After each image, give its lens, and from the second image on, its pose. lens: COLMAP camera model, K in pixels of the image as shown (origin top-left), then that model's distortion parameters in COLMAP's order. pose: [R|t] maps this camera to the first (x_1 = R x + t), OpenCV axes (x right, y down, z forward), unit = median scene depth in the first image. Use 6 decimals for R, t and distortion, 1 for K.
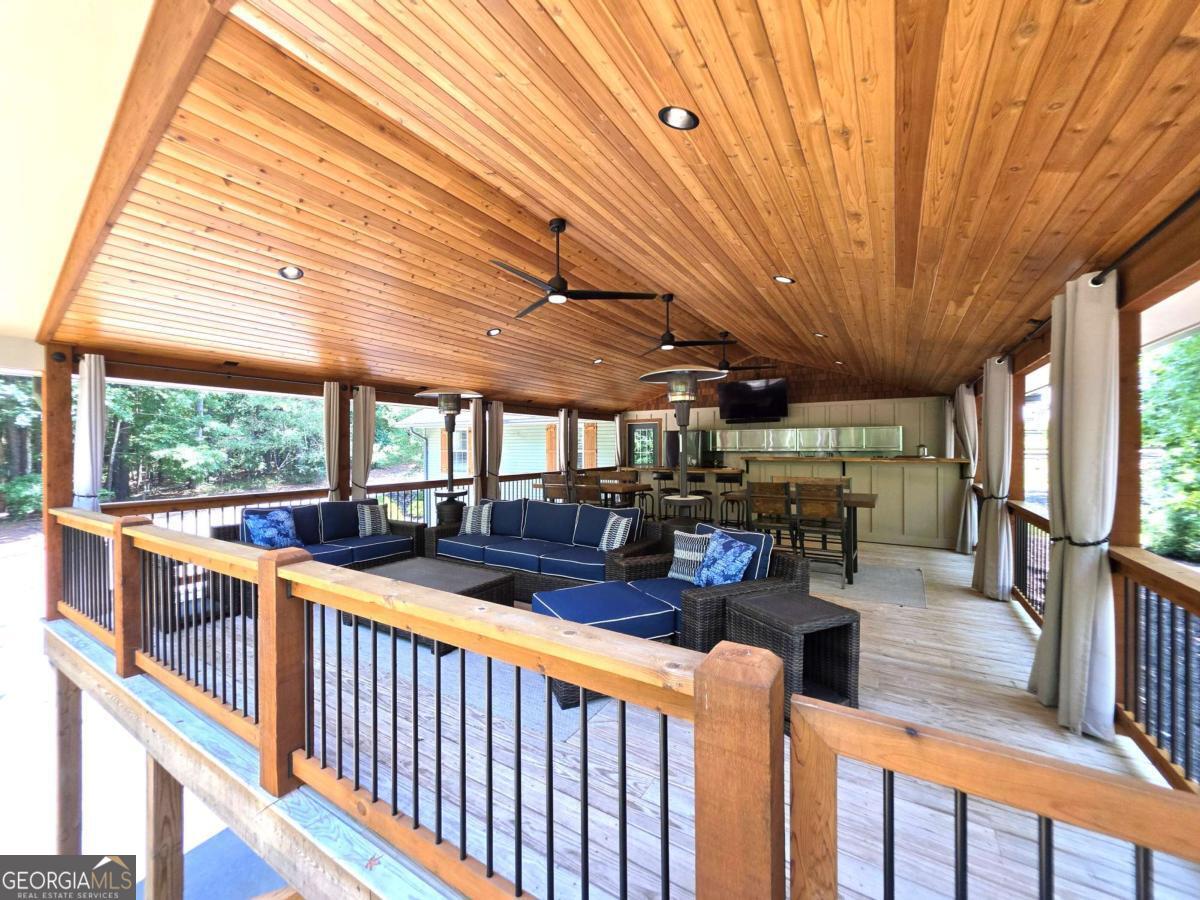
lens RADIAL K [[479.0, 0, 596.6], [0, 479.0, 450.1], [0, 0, 1]] dist [-0.001131, 0.000250]
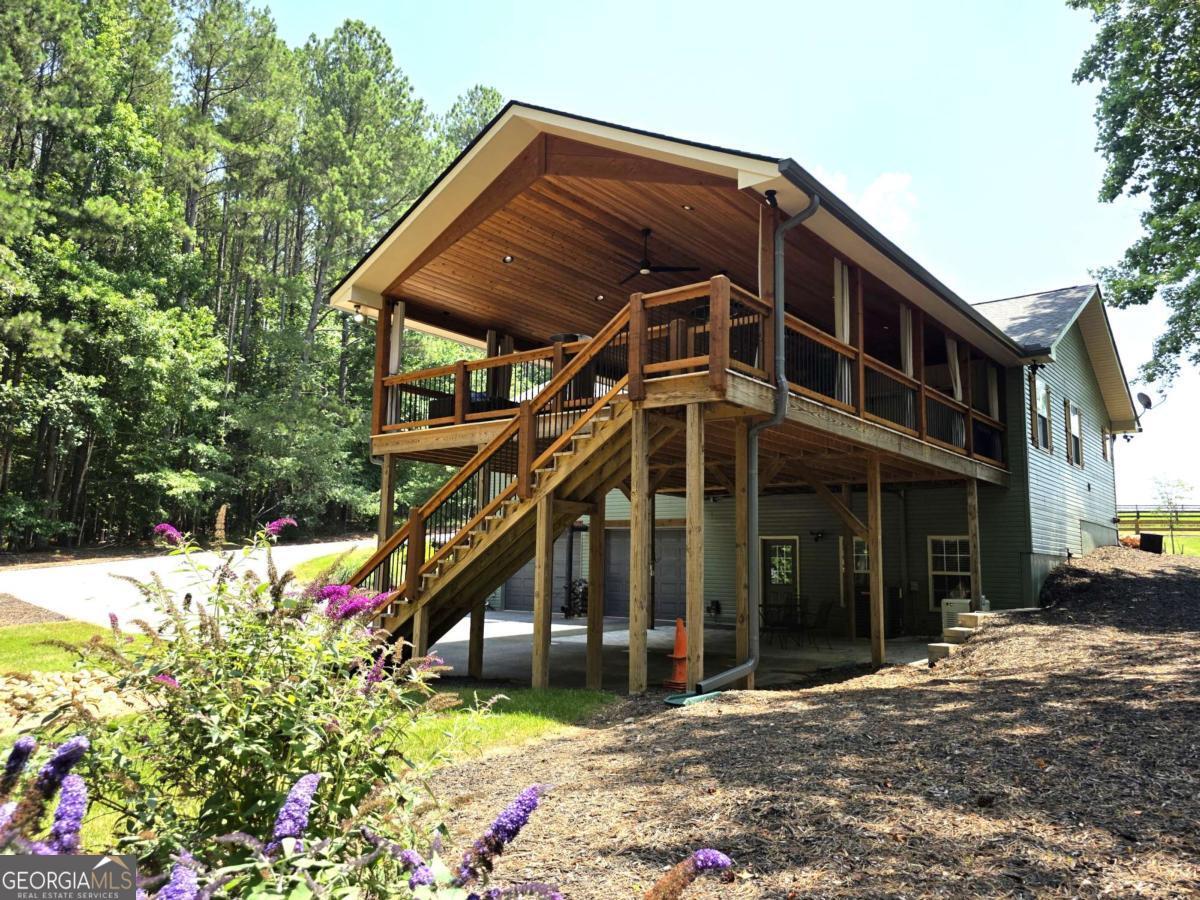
lens RADIAL K [[819.9, 0, 602.2], [0, 819.9, 450.4], [0, 0, 1]] dist [0.004417, -0.001929]
pose [[0.992961, 0.016323, -0.117314, 0.142391], [-0.030530, 0.992263, -0.120344, 0.780138], [0.114442, 0.123078, 0.985776, -2.117406]]
